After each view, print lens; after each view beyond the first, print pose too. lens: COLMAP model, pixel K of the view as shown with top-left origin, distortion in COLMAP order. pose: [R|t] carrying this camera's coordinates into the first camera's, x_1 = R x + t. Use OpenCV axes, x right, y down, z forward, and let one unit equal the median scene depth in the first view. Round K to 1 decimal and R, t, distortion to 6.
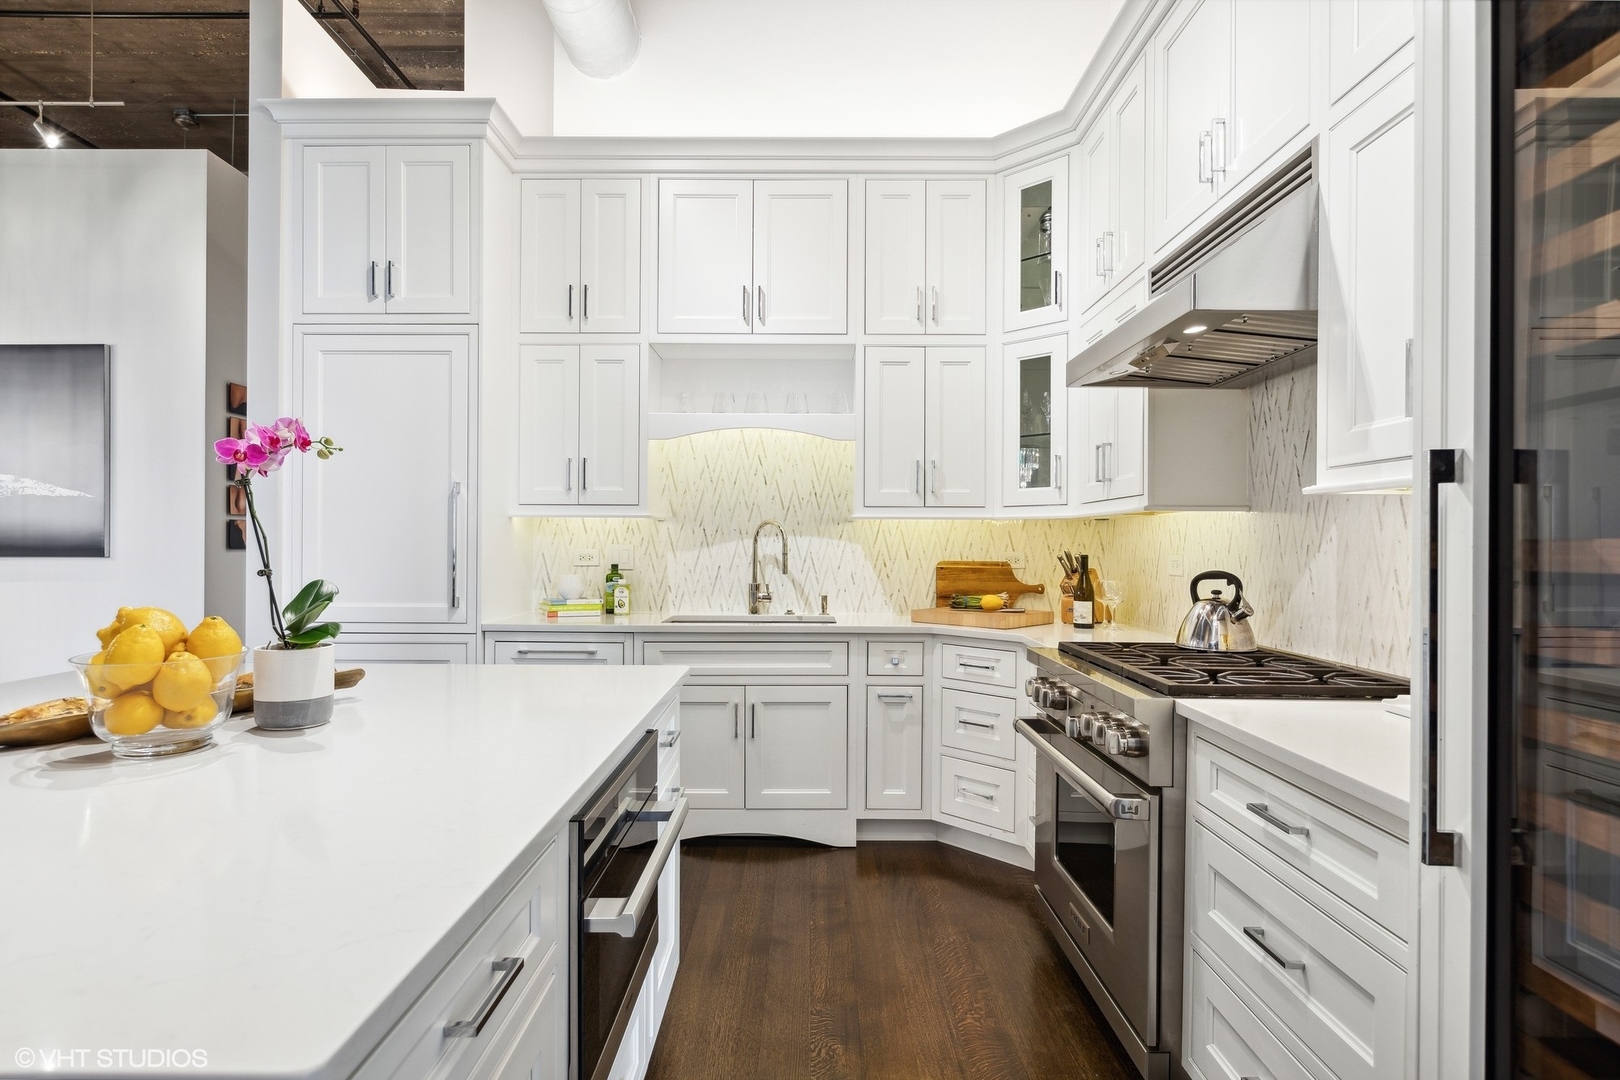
lens RADIAL K [[850.7, 0, 789.8], [0, 850.7, 541.4], [0, 0, 1]] dist [0.000955, 0.000079]
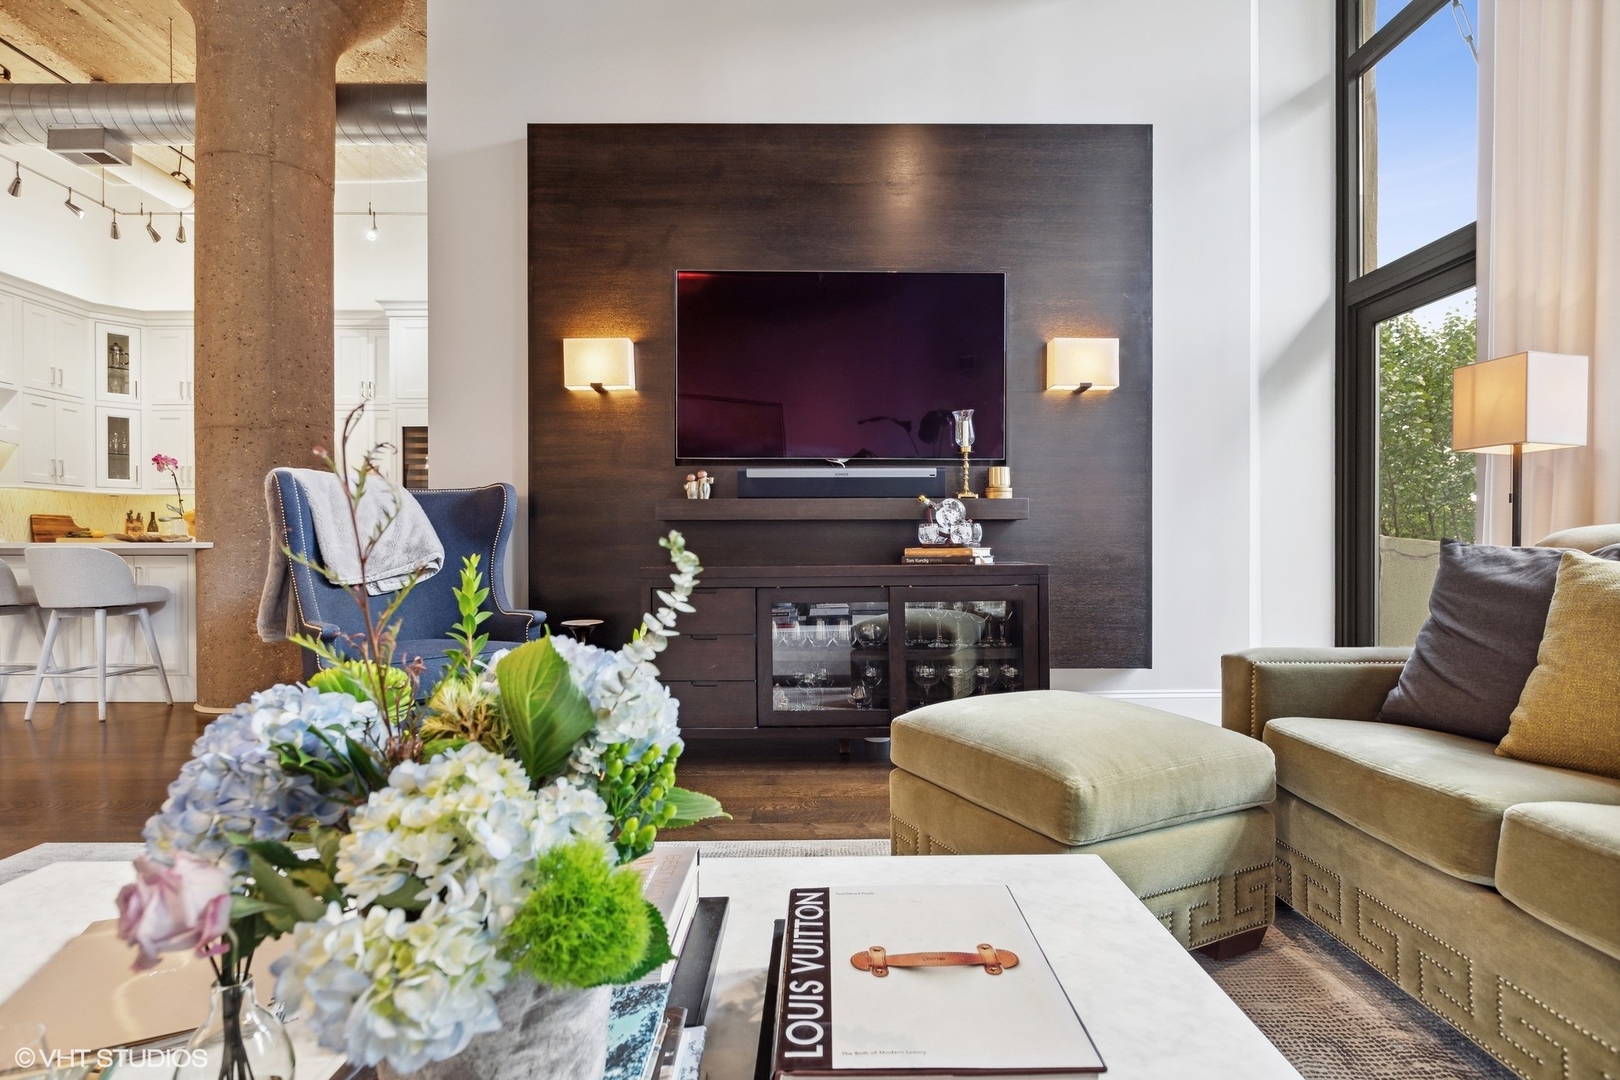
lens RADIAL K [[792.5, 0, 812.3], [0, 792.5, 543.8], [0, 0, 1]] dist [-0.001829, -0.000650]
pose [[-0.020692, -0.006492, 0.999765, -1.751609], [0.001807, 0.999977, 0.006531, 0.088809], [-0.999784, 0.001942, -0.020679, -0.693494]]
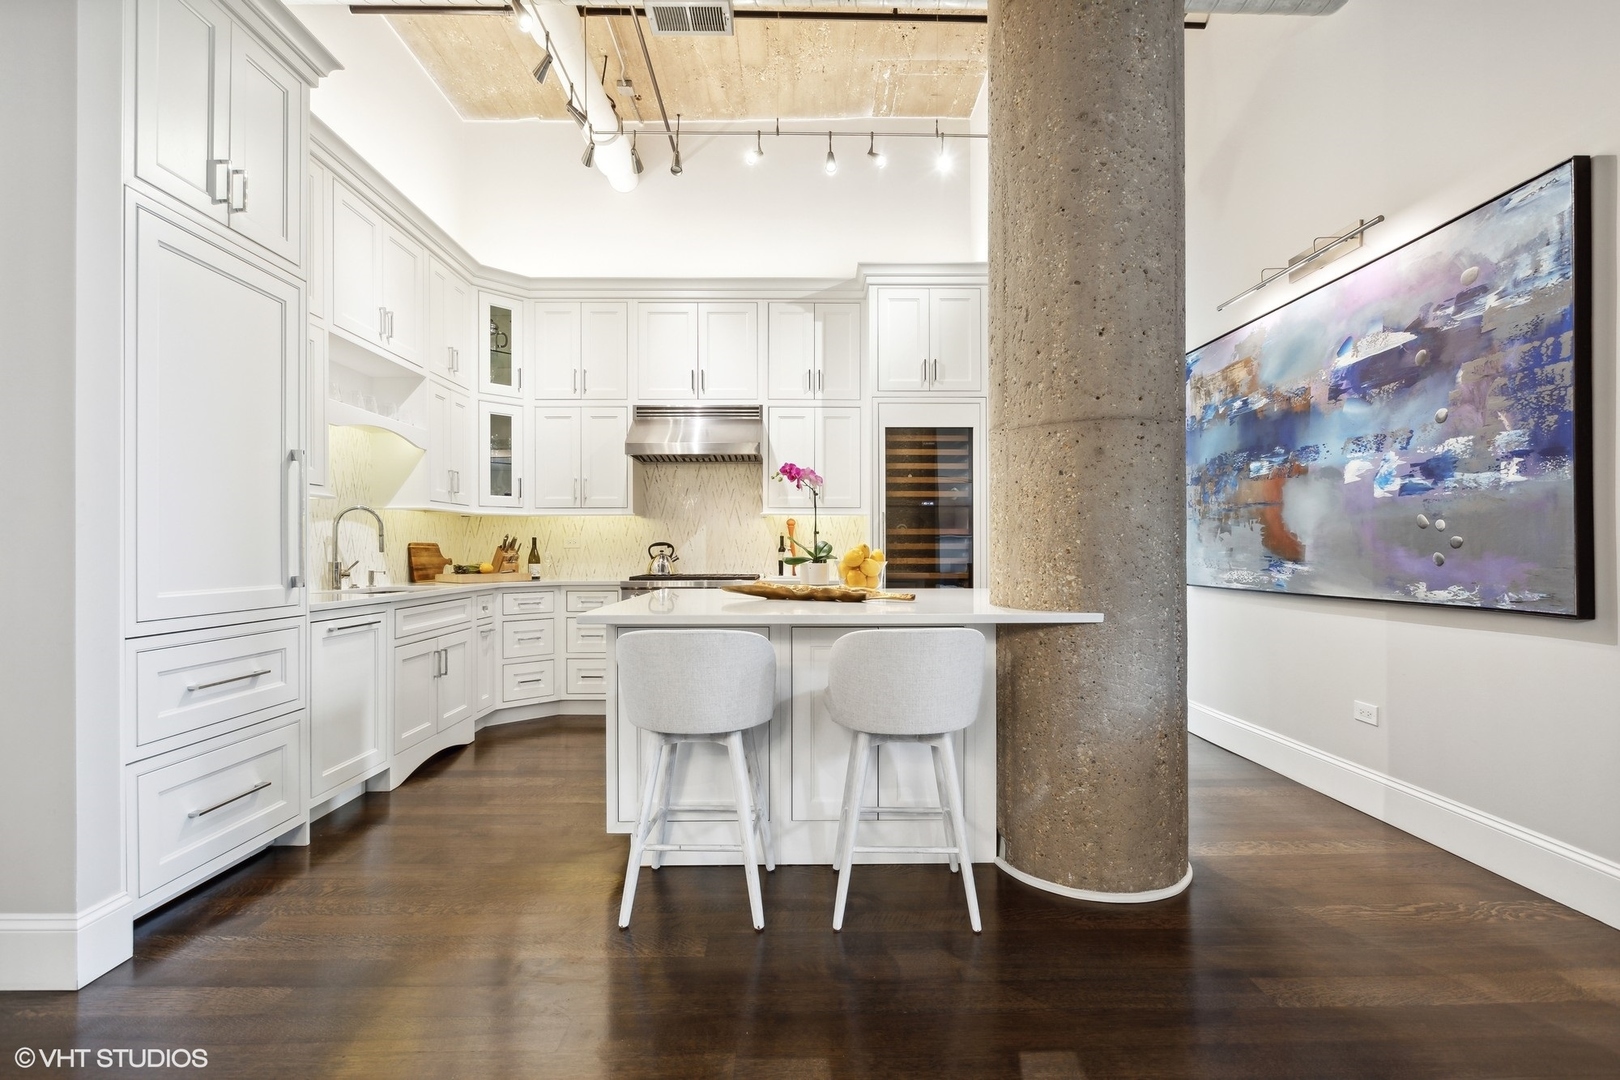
lens RADIAL K [[771.8, 0, 808.1], [0, 771.8, 544.3], [0, 0, 1]] dist [-0.000920, -0.000722]
pose [[-0.027649, 0.002429, 0.999615, -1.219655], [-0.000468, 0.999997, -0.002443, 0.032951], [-0.999618, -0.000535, -0.027647, 0.471949]]
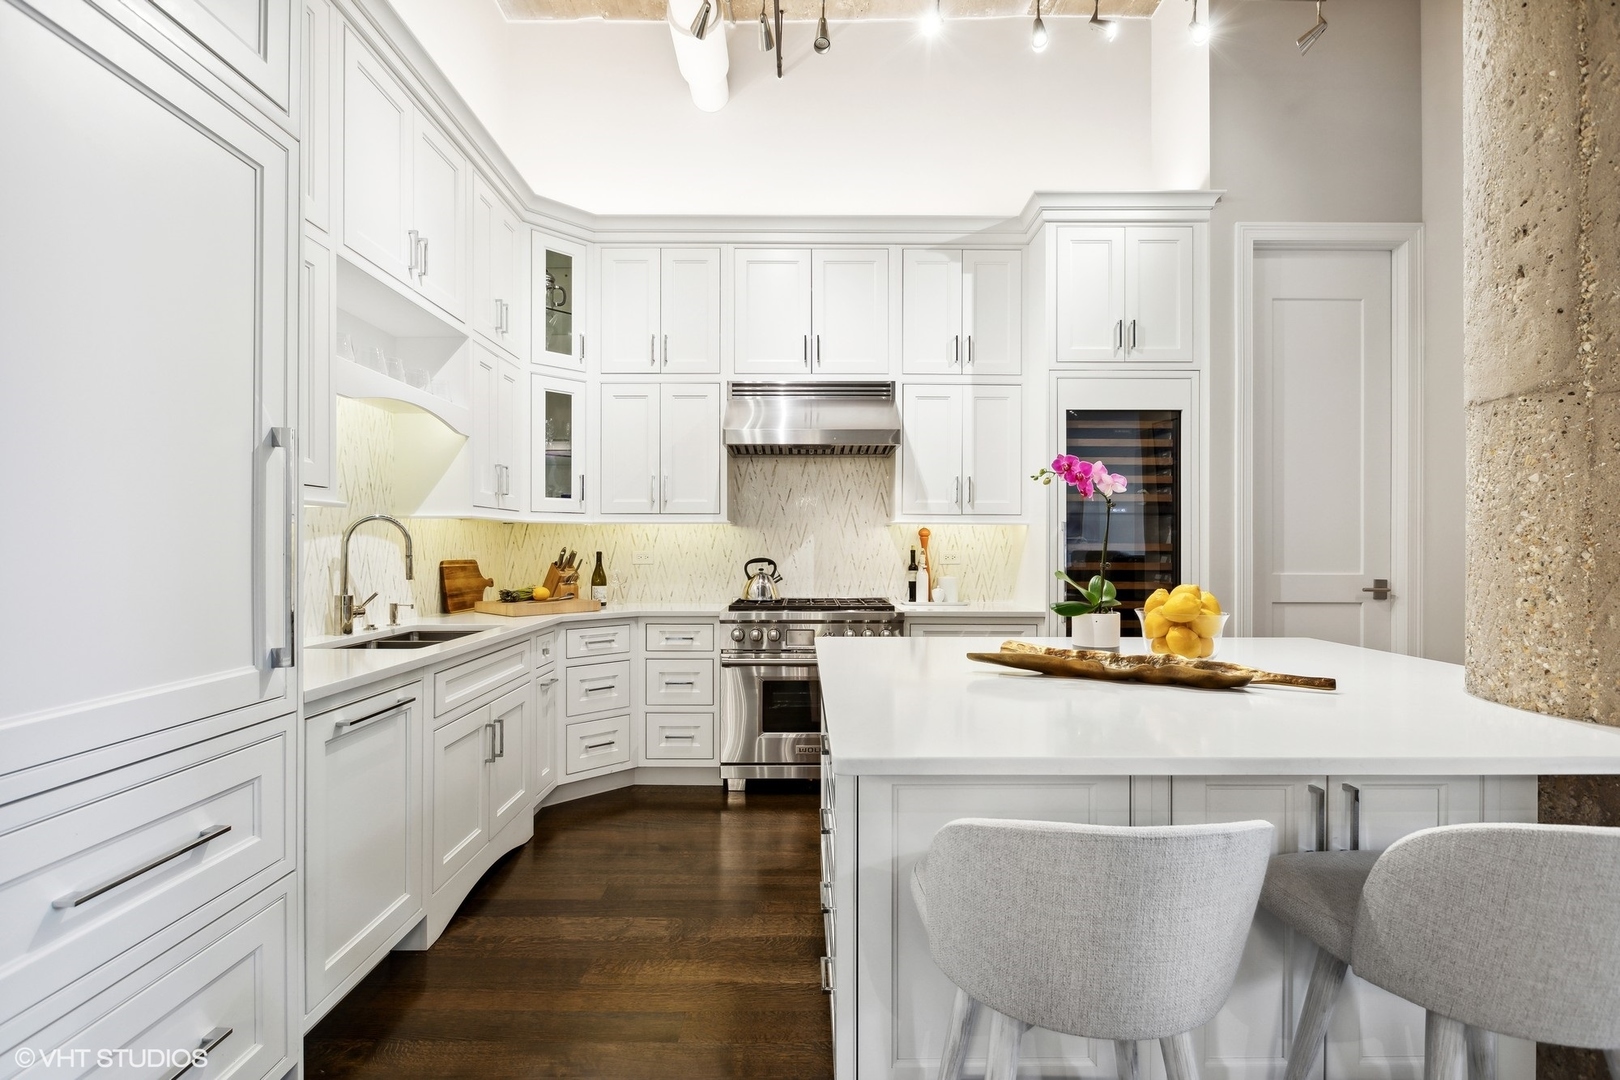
lens RADIAL K [[771.0, 0, 805.5], [0, 771.0, 539.8], [0, 0, 1]] dist [-0.001440, 0.000060]
pose [[-0.020966, 0.002169, 0.999778, -0.861546], [-0.003972, 0.999990, -0.002252, -0.001405], [-0.999772, -0.004018, -0.020957, 0.682757]]
